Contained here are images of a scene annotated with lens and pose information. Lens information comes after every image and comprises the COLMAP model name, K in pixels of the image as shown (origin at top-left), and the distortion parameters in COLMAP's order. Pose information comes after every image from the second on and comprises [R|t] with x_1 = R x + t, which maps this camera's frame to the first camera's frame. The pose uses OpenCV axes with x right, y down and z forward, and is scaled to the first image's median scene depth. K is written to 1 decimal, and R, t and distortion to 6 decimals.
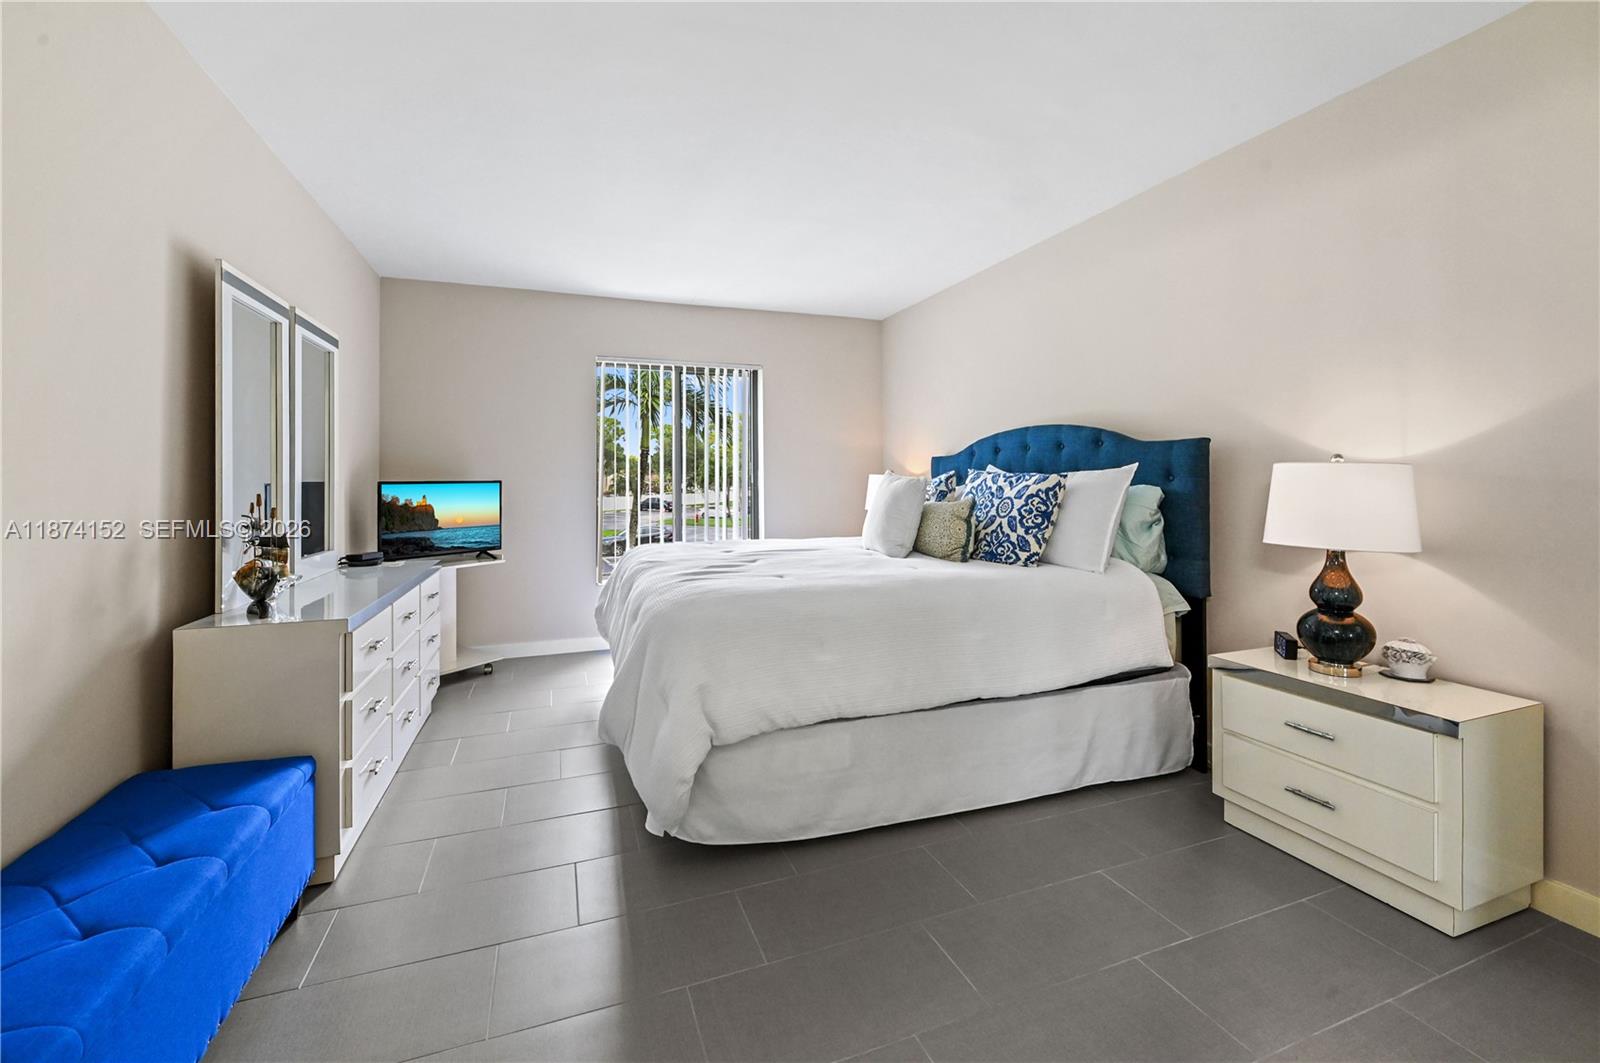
lens RADIAL K [[642.5, 0, 779.2], [0, 642.5, 473.1], [0, 0, 1]] dist [-0.009222, -0.001219]
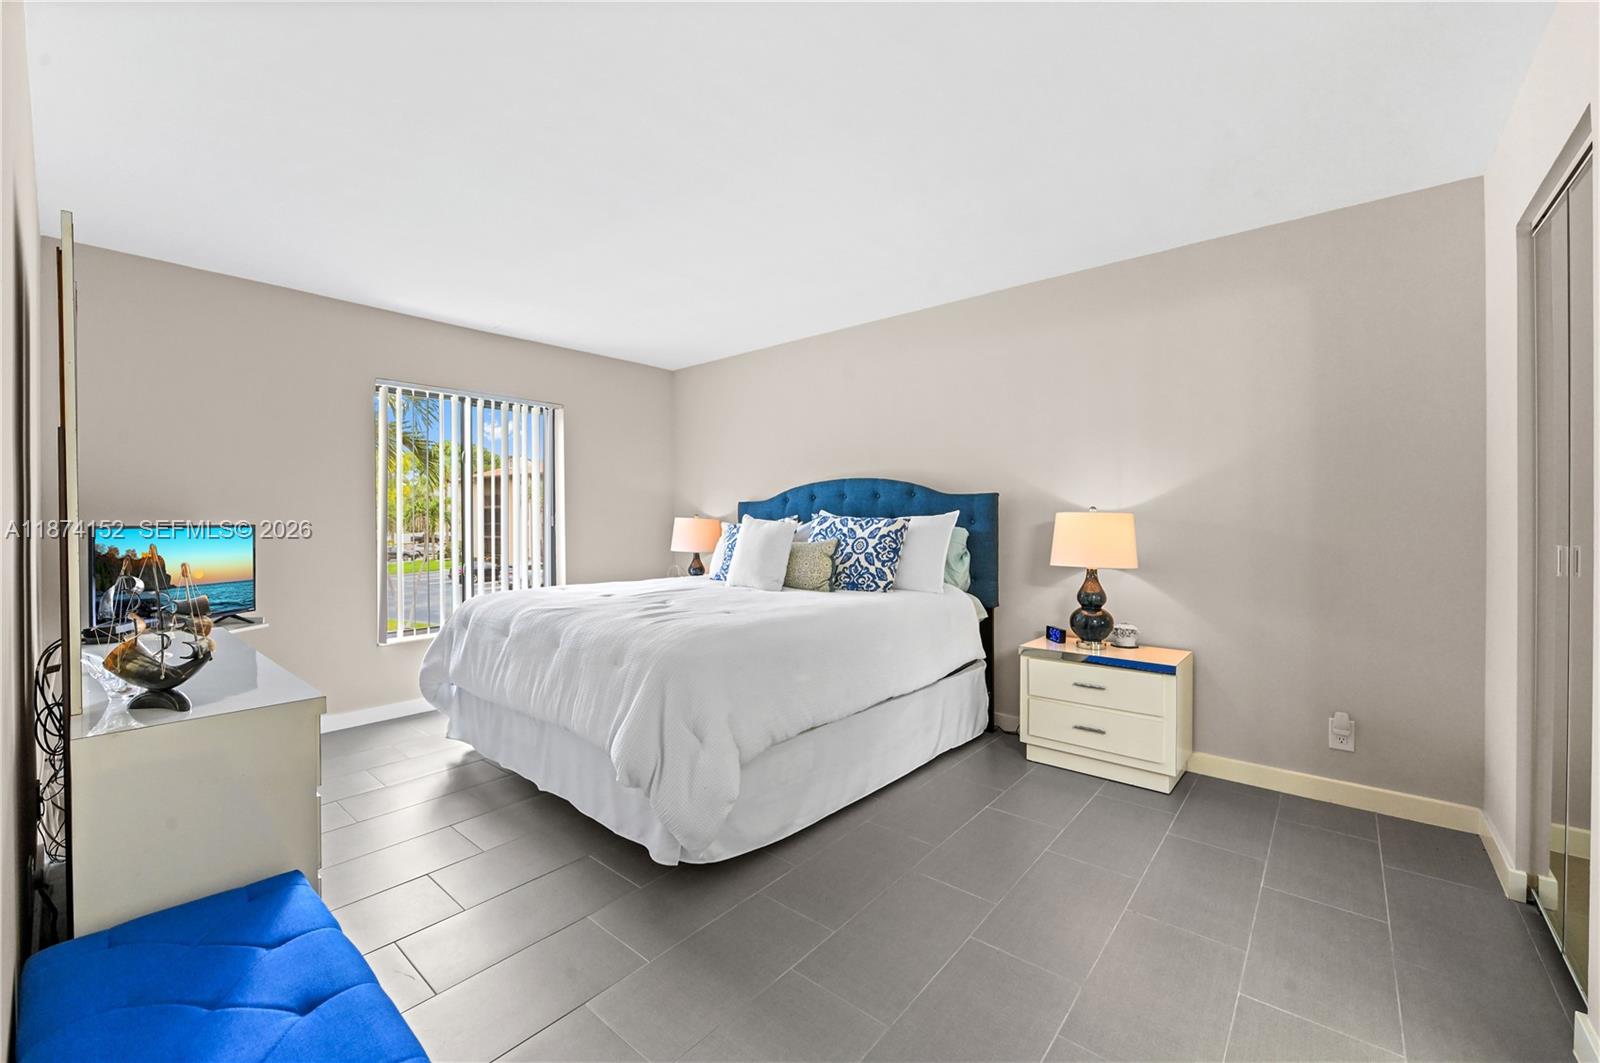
lens RADIAL K [[642.5, 0, 755.8], [0, 642.5, 521.3], [0, 0, 1]] dist [-0.009222, -0.001219]
pose [[0.878230, 0.000340, 0.478238, -0.432495], [-0.005121, 0.999949, 0.008693, -0.002827], [-0.478210, -0.010083, 0.878187, 0.019430]]
